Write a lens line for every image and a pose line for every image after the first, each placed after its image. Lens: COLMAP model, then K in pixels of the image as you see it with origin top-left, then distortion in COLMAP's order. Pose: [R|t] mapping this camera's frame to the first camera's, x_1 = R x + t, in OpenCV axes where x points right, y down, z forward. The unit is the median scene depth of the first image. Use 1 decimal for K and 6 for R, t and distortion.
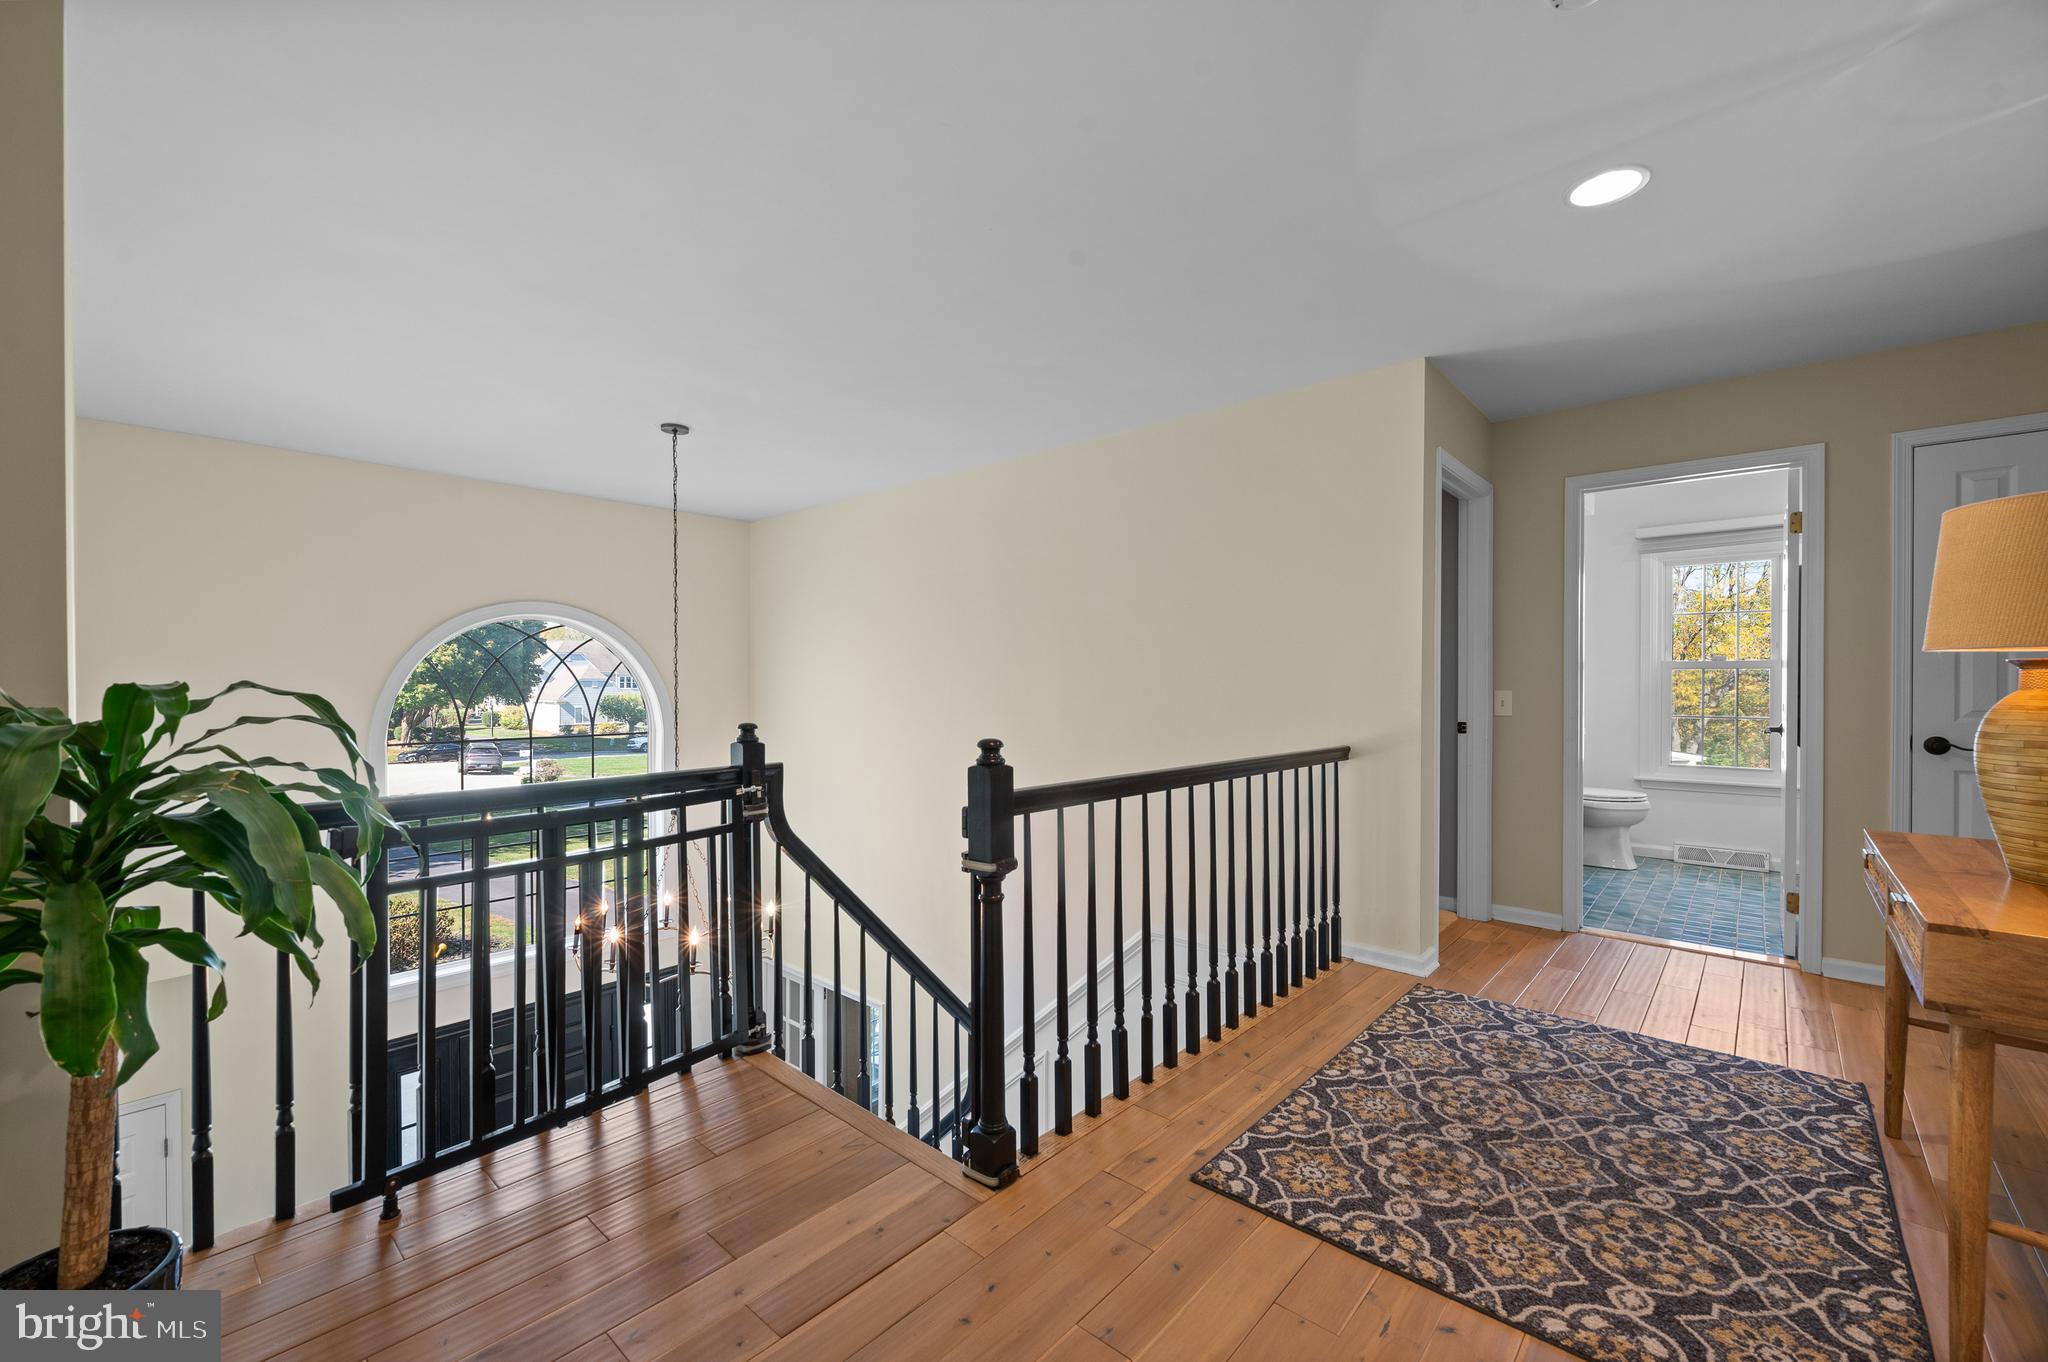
lens RADIAL K [[830.1, 0, 1023.7], [0, 830.1, 683.9], [0, 0, 1]] dist [-0.000761, -0.000277]
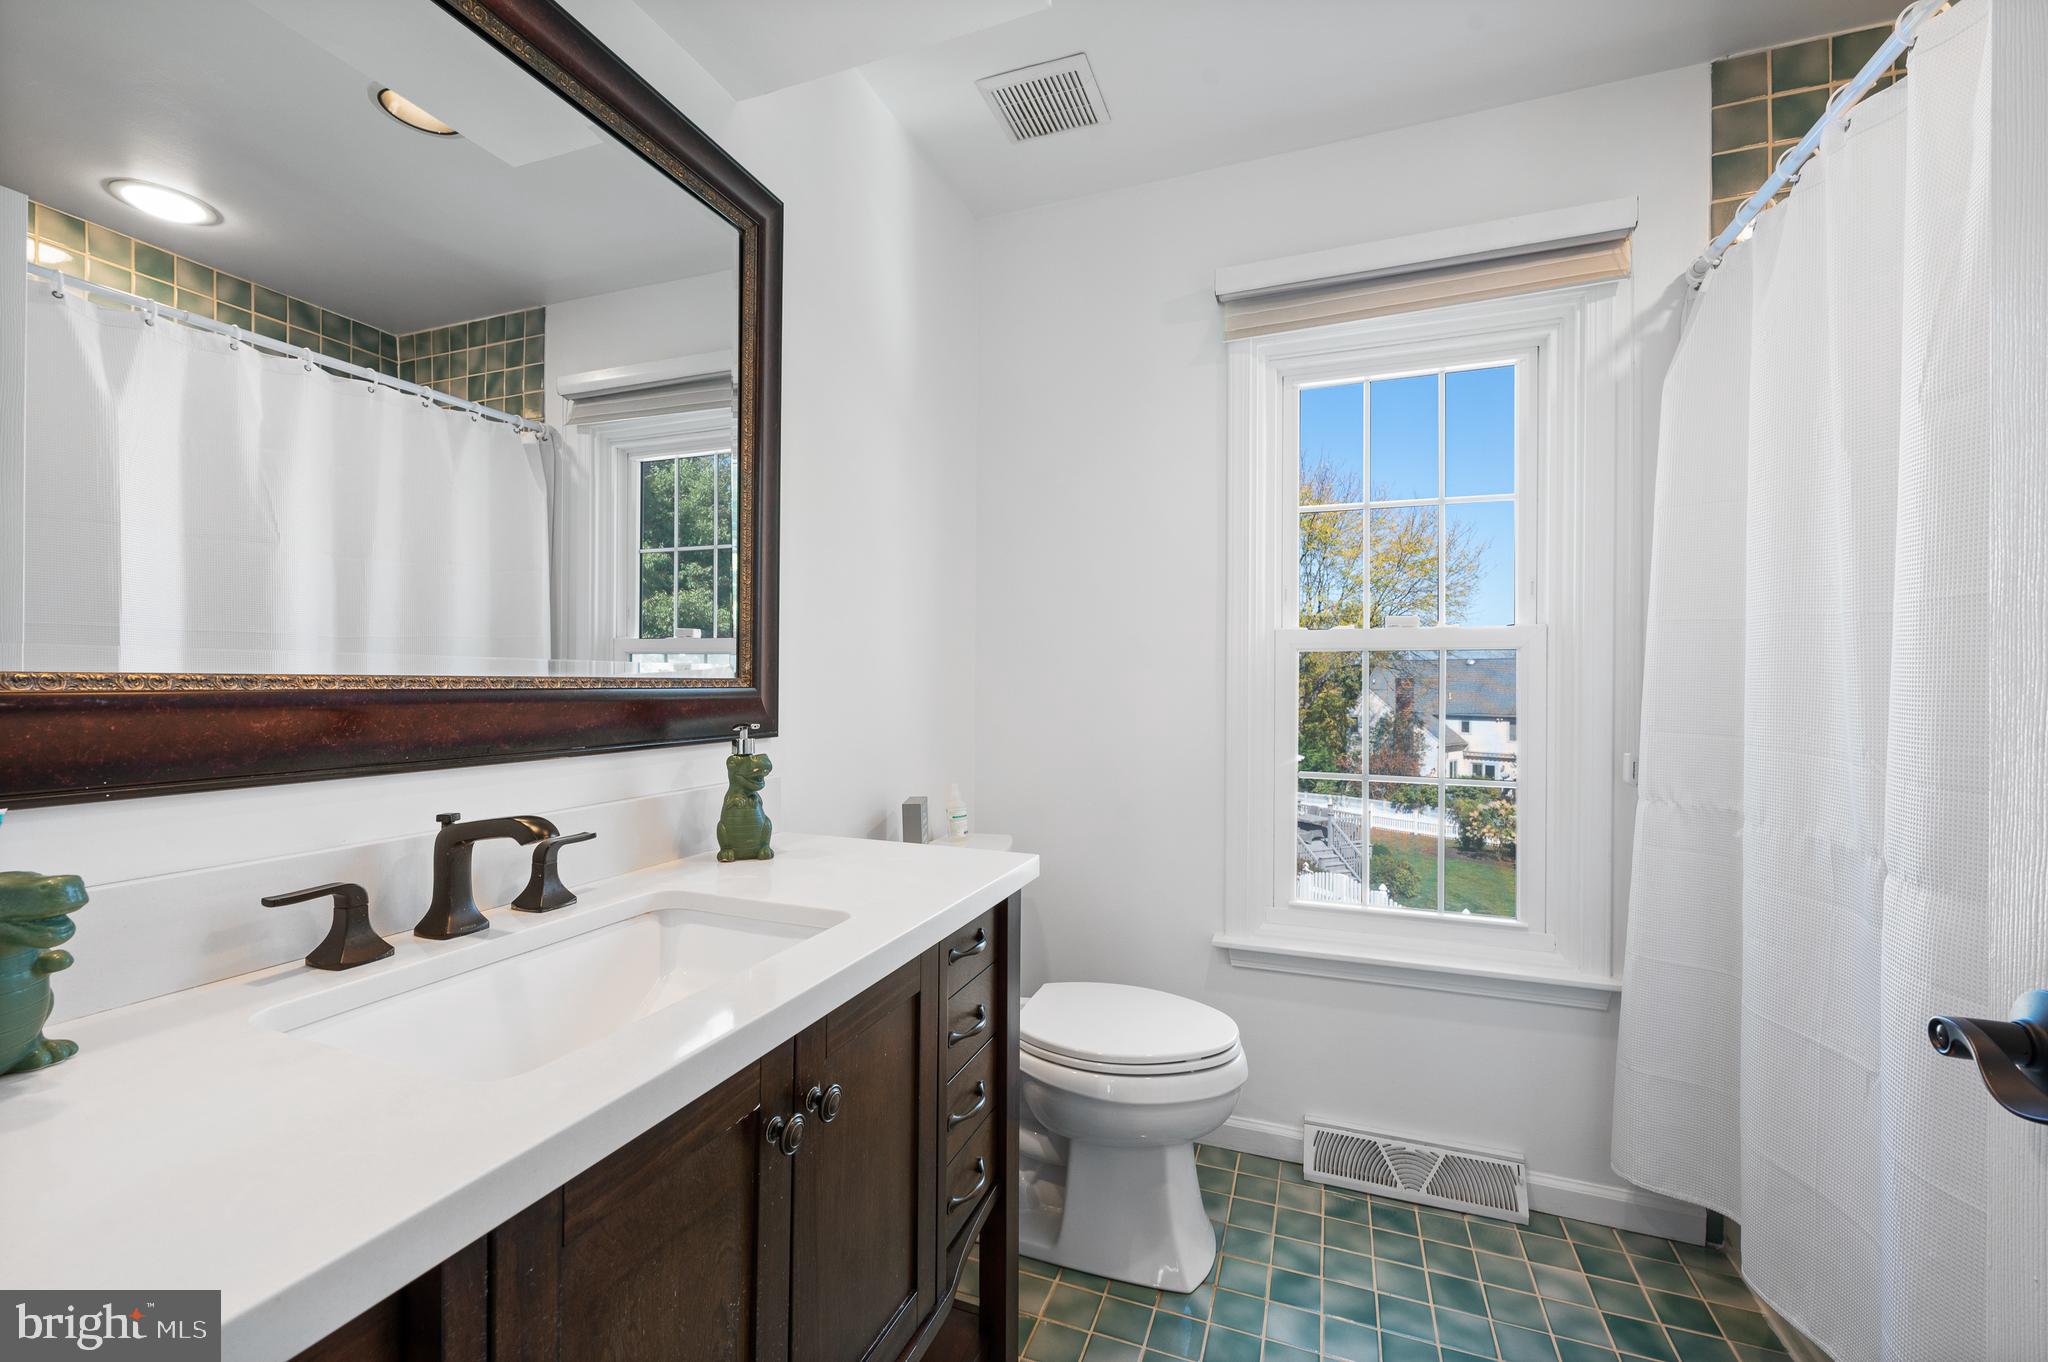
lens RADIAL K [[830.1, 0, 1026.8], [0, 830.1, 684.4], [0, 0, 1]] dist [-0.000761, -0.000277]
pose [[0.931951, 0.003848, 0.362564, 0.543052], [-0.002848, 0.999991, -0.003292, 0.001538], [-0.362573, 0.002036, 0.931953, 0.711066]]
